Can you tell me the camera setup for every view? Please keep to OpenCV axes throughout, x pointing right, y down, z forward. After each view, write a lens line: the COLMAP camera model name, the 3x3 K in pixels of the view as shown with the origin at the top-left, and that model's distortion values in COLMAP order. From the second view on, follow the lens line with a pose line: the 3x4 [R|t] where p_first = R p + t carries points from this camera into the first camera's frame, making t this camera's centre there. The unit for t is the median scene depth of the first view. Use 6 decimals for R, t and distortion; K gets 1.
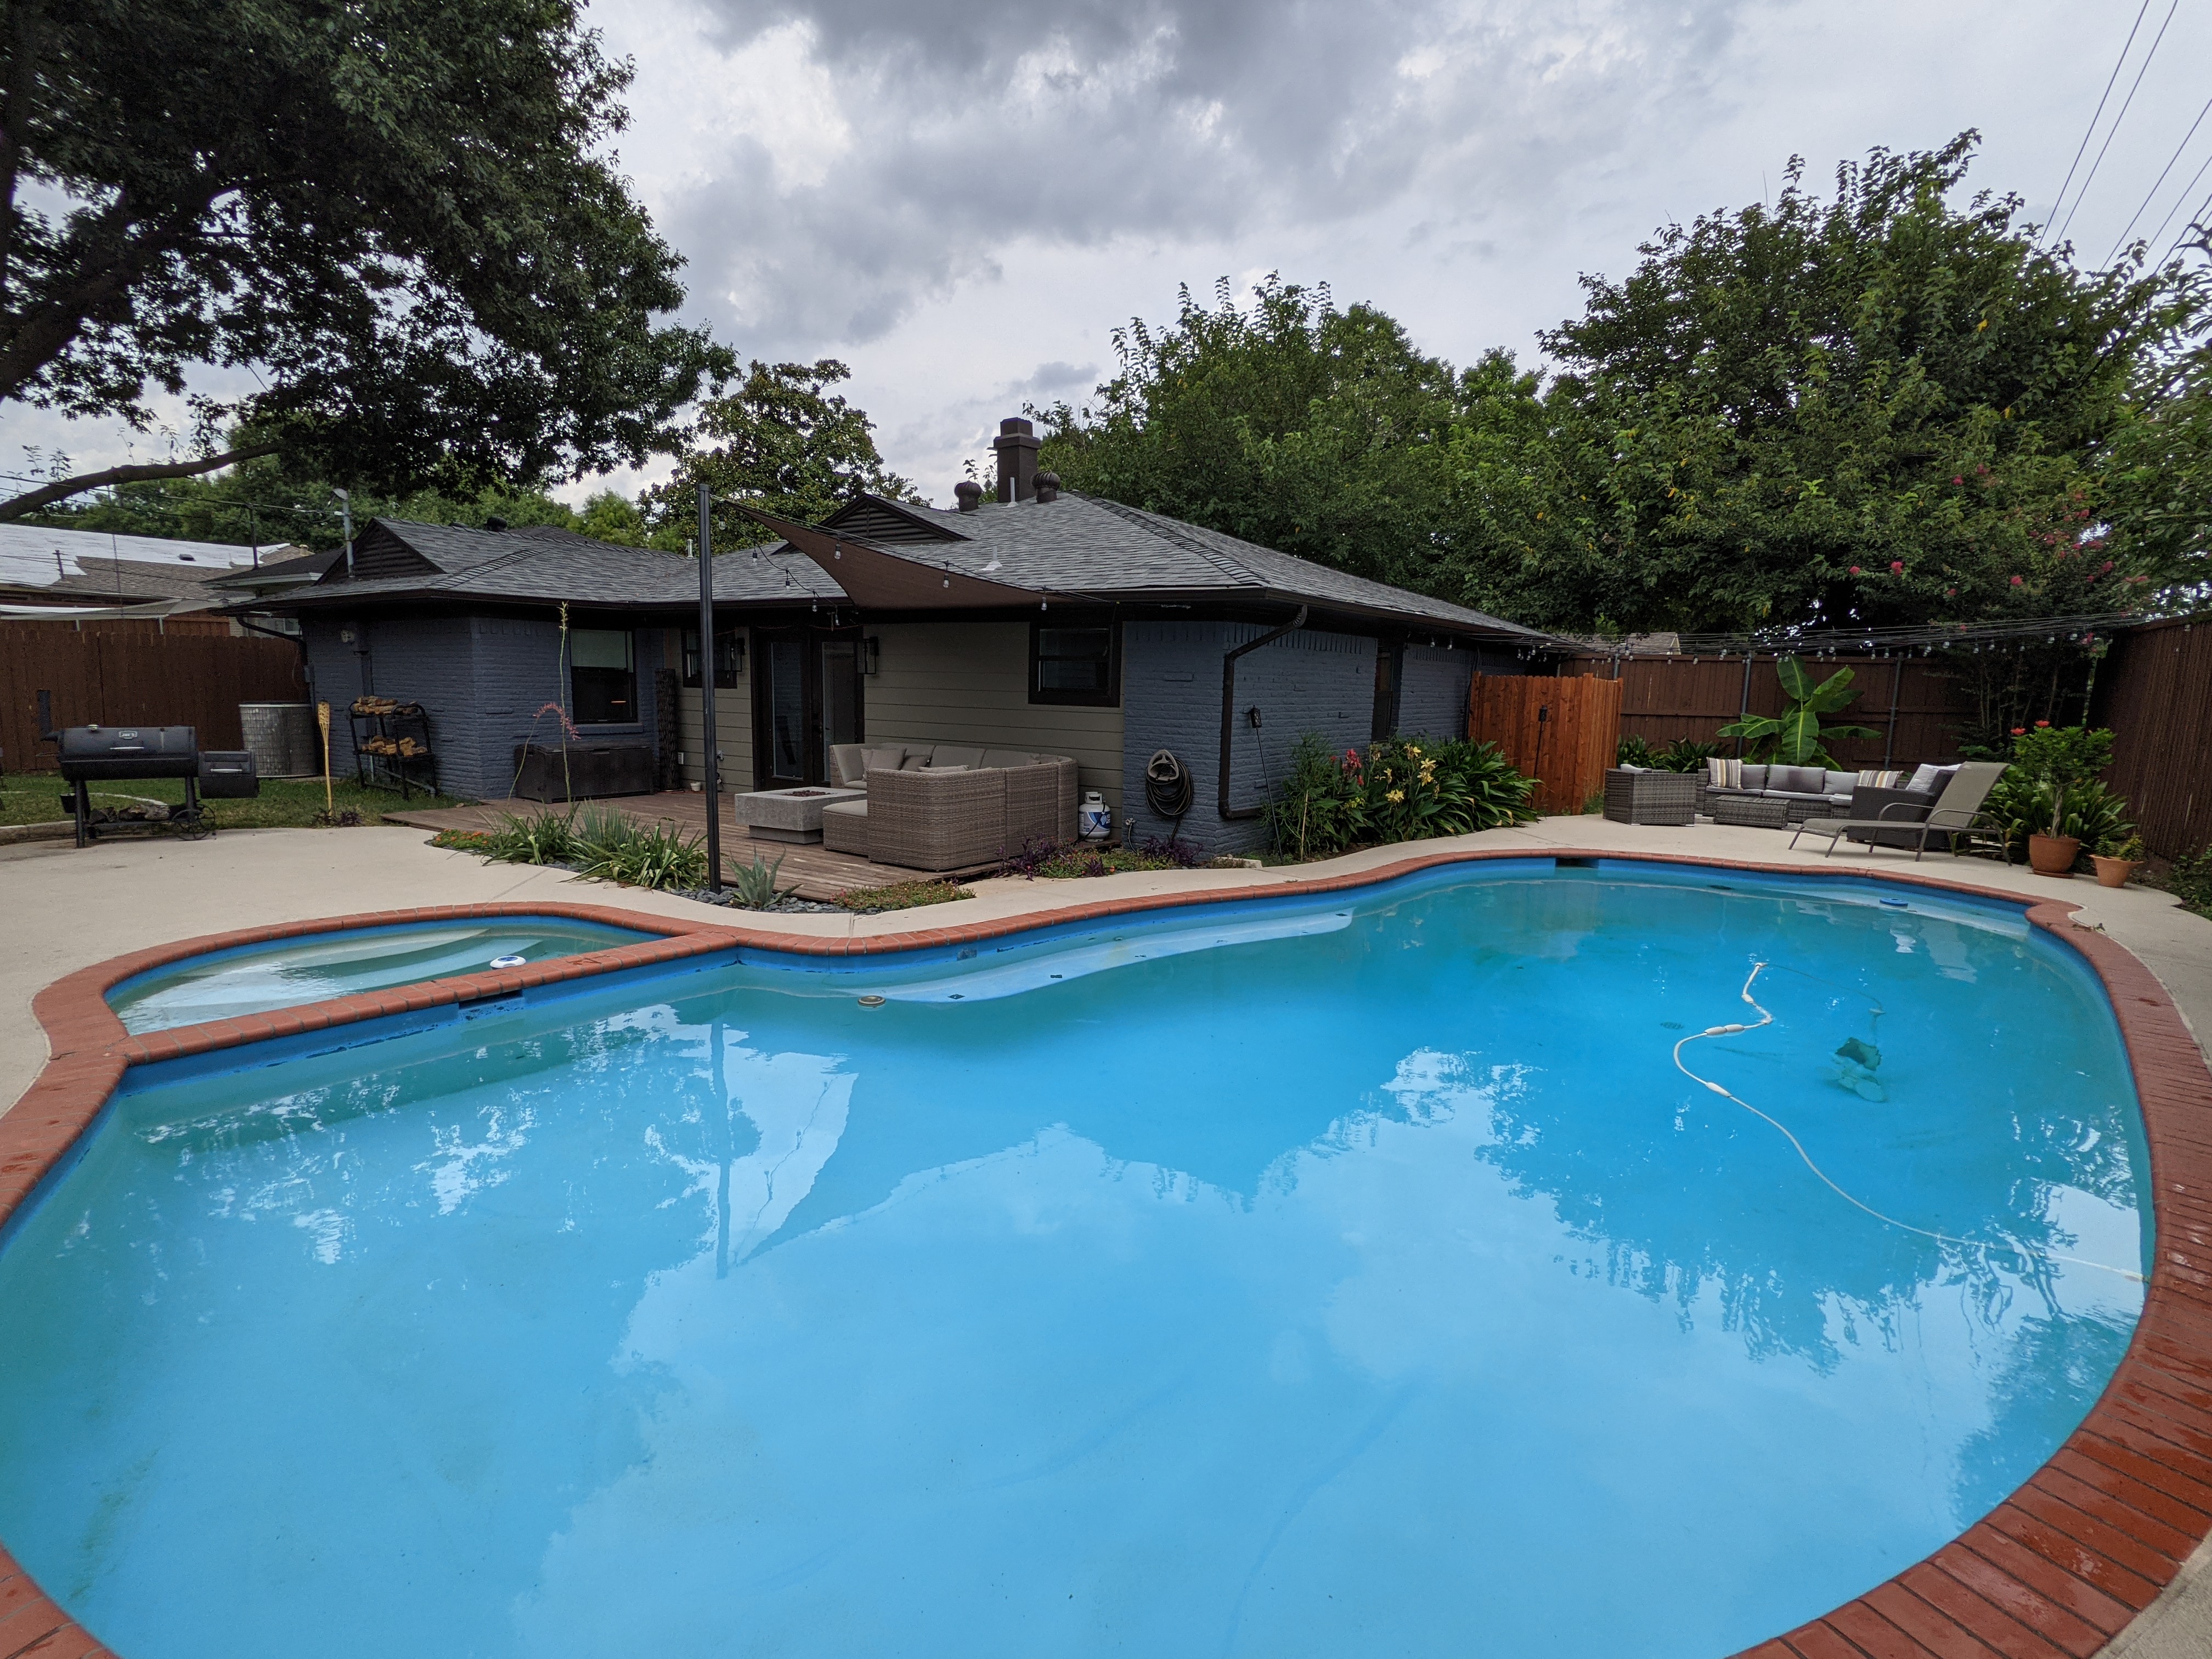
lens RADIAL K [[1054.5, 0, 1104.6], [0, 1054.5, 837.0], [0, 0, 1]] dist [-0.013142, -0.002271]
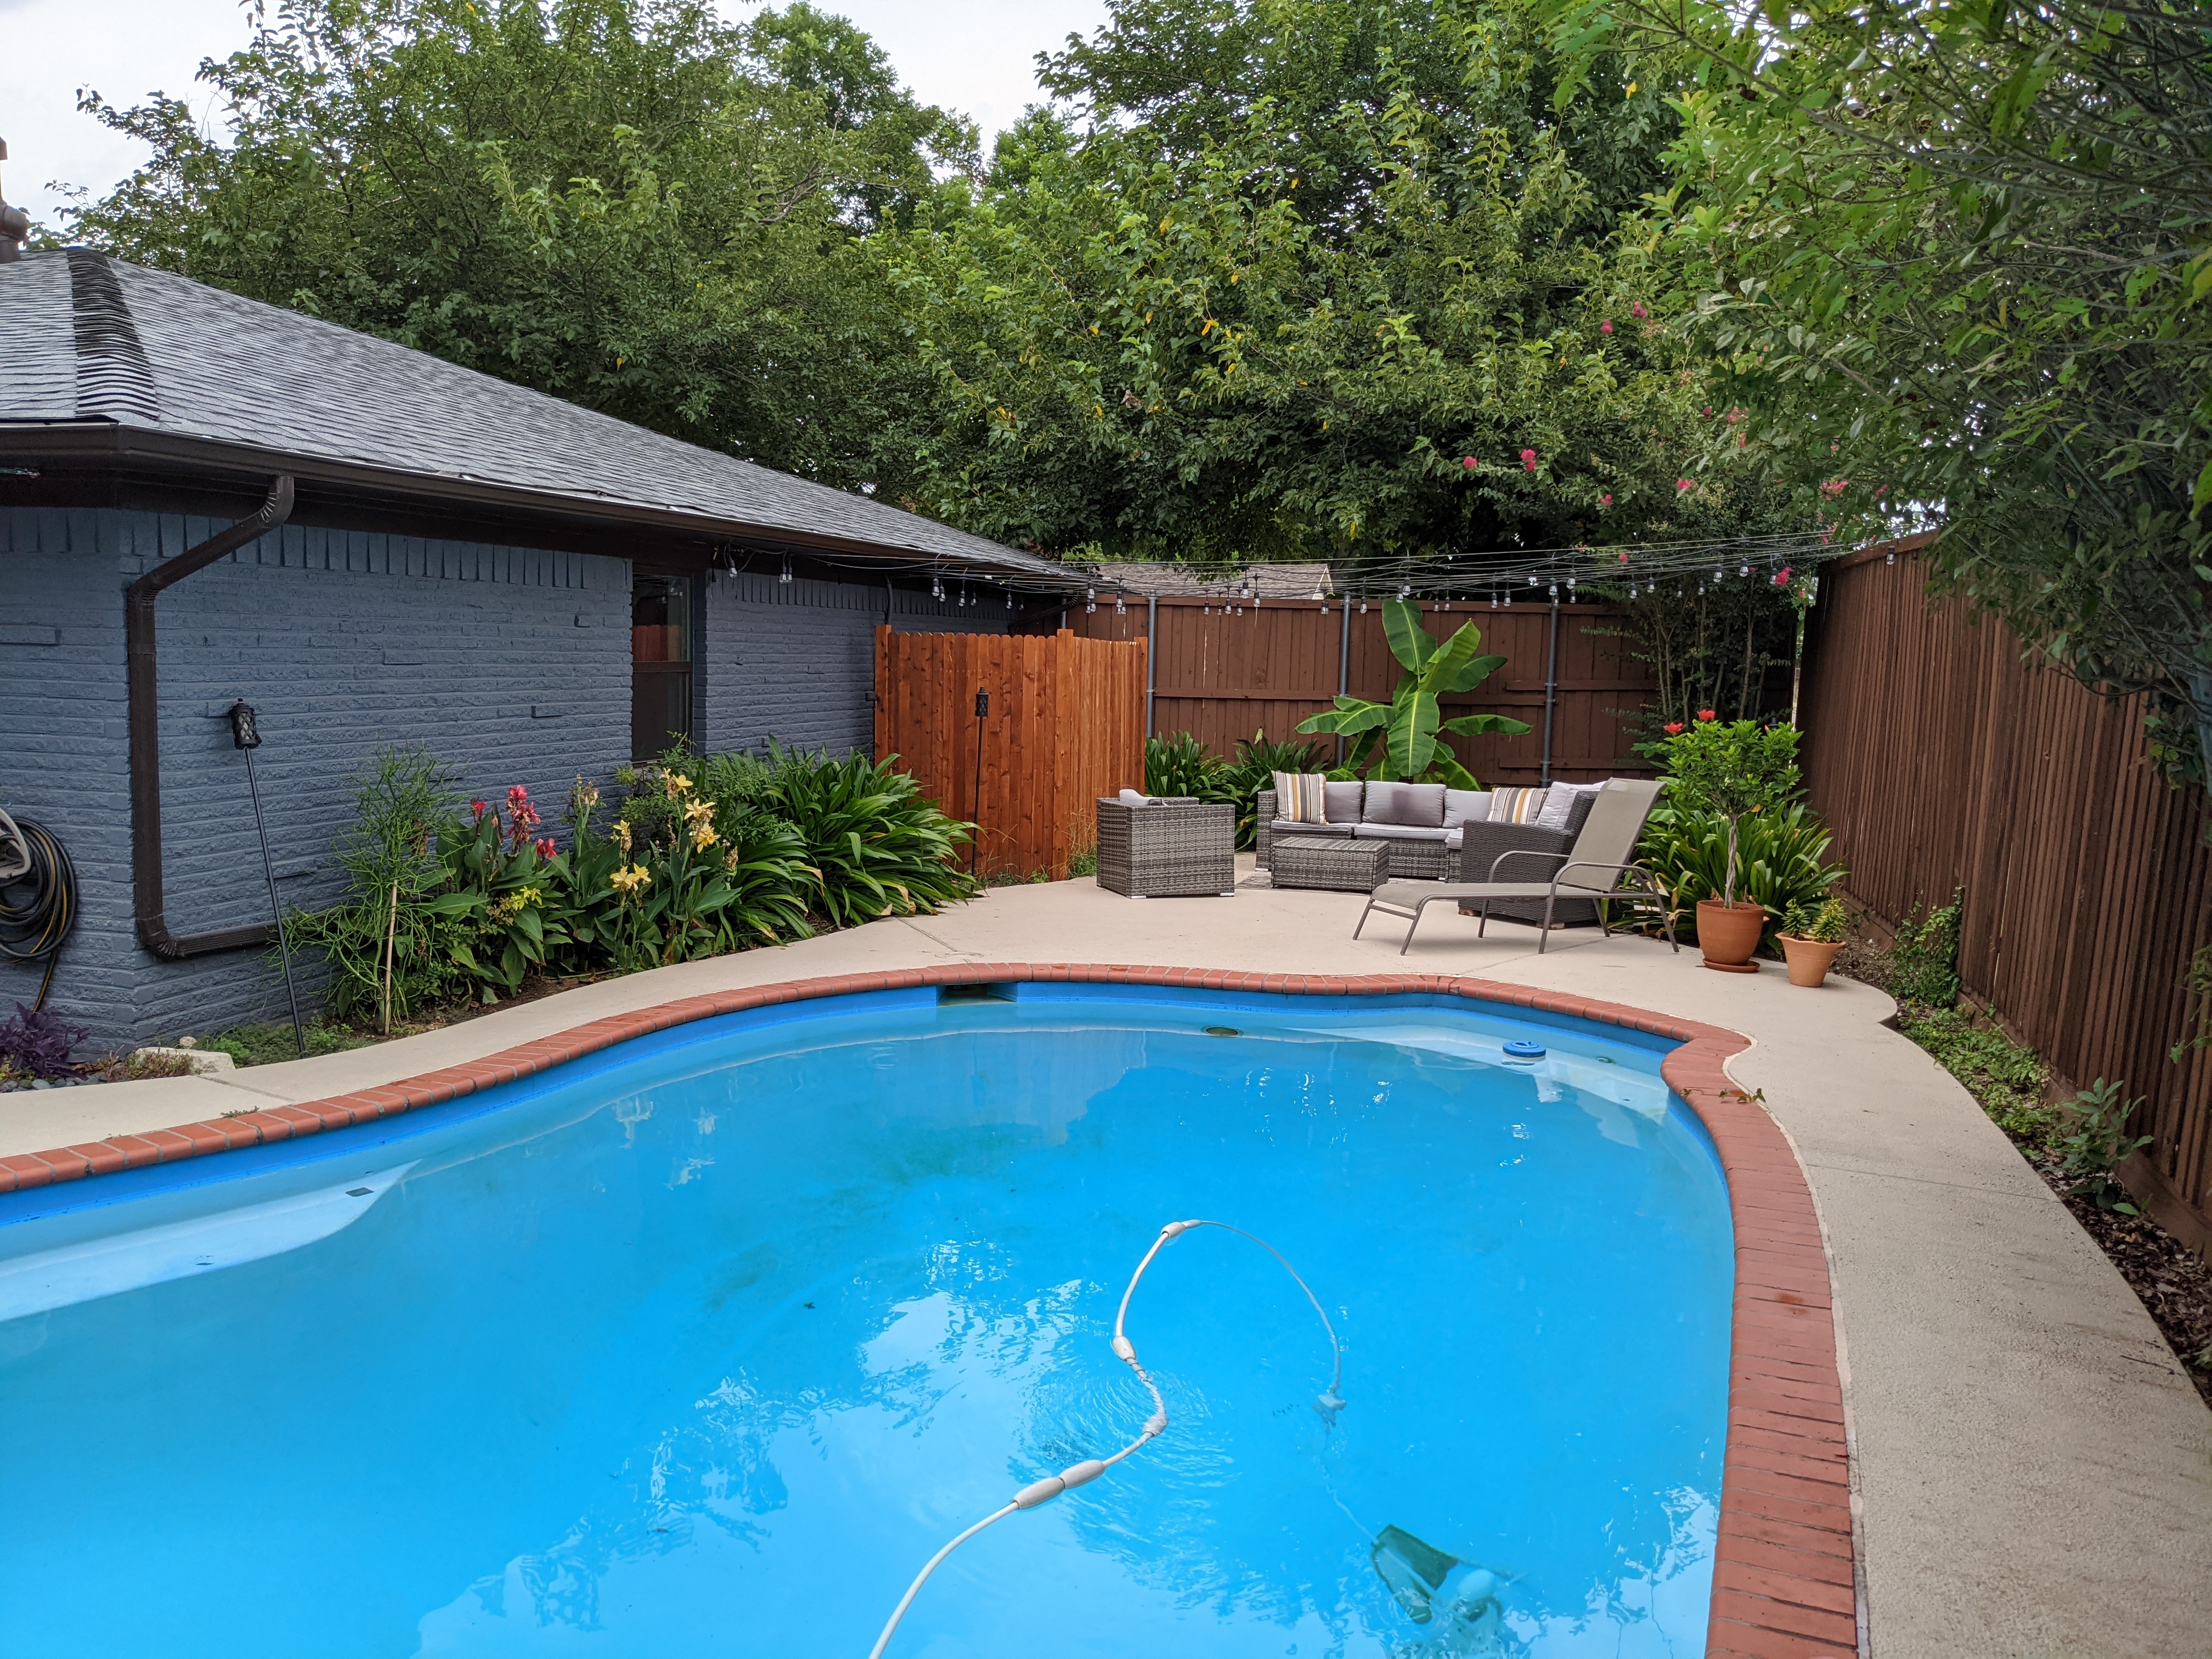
lens RADIAL K [[1727.9, 0, 1121.0], [0, 1727.9, 823.5], [0, 0, 1]] dist [0.049975, -0.086156]
pose [[0.937831, -0.033892, 0.345432, 0.165953], [0.047223, 0.998426, -0.030248, -0.022387], [-0.343863, 0.044680, 0.937956, 0.125144]]
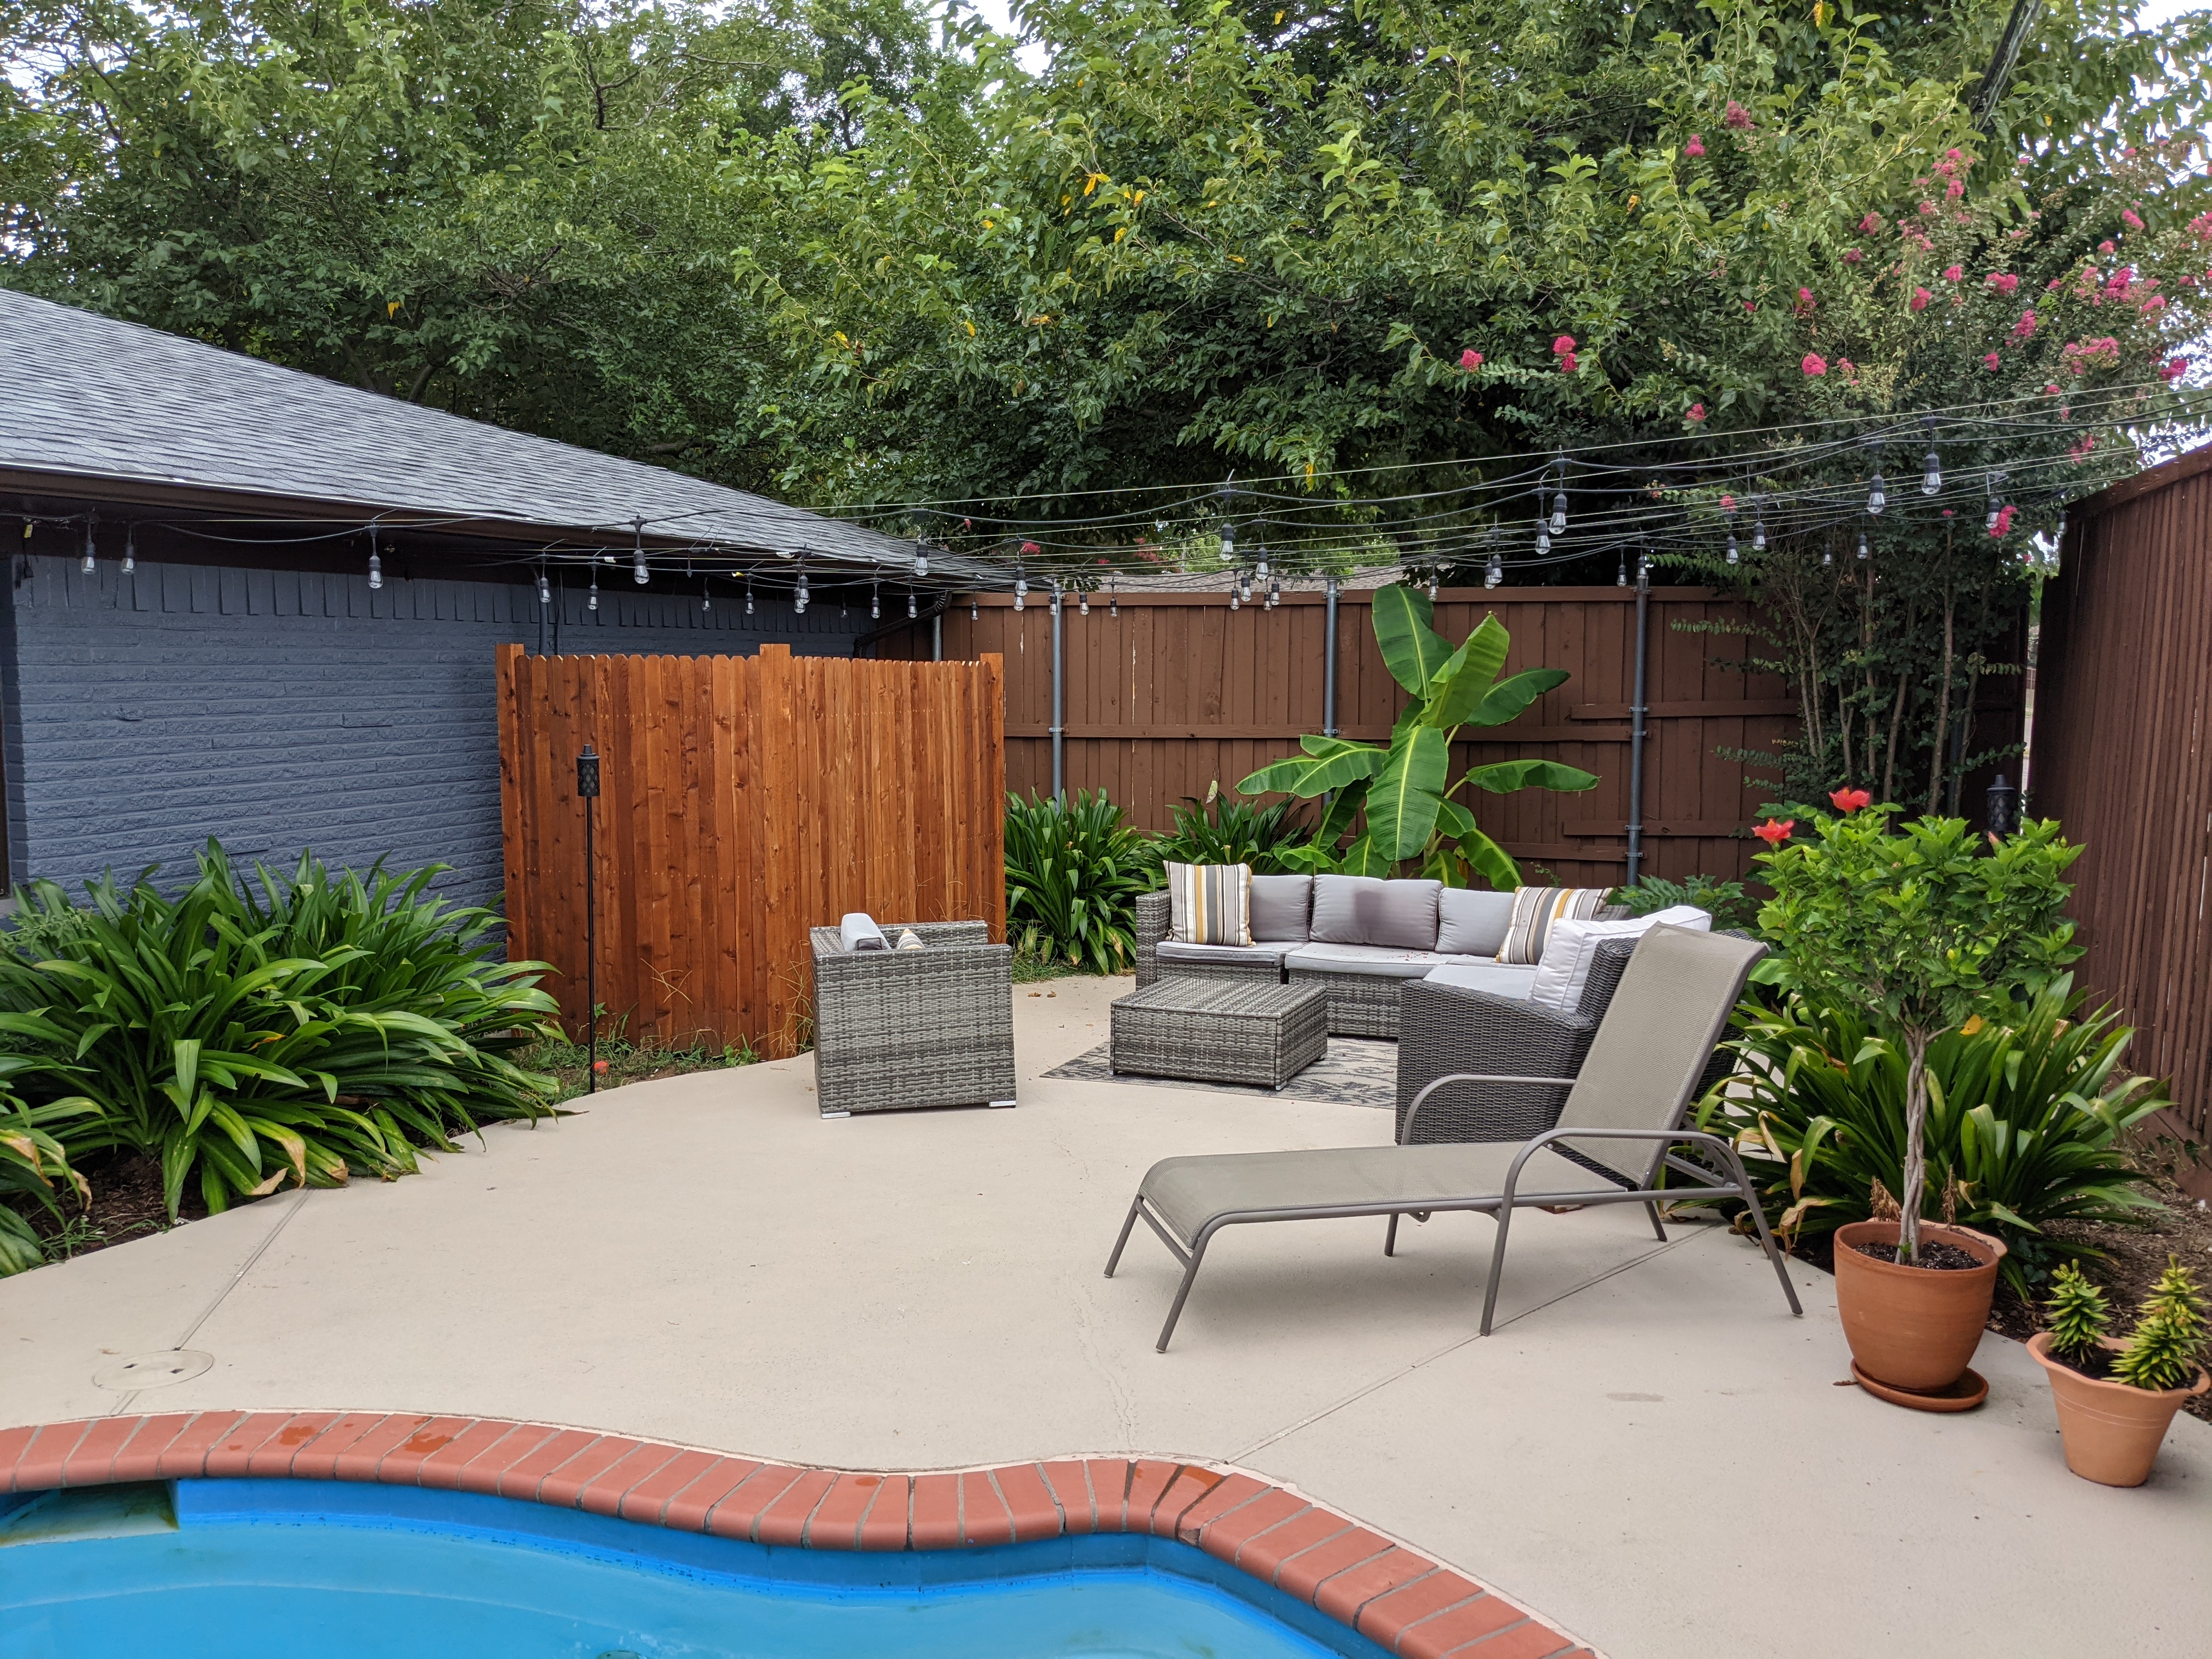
lens RADIAL K [[1727.9, 0, 1137.2], [0, 1727.9, 807.9], [0, 0, 1]] dist [0.049975, -0.086156]
pose [[0.965317, -0.043919, 0.257362, 0.430895], [0.059306, 0.996867, -0.052329, -0.066890], [-0.254257, 0.065778, 0.964897, 0.434741]]
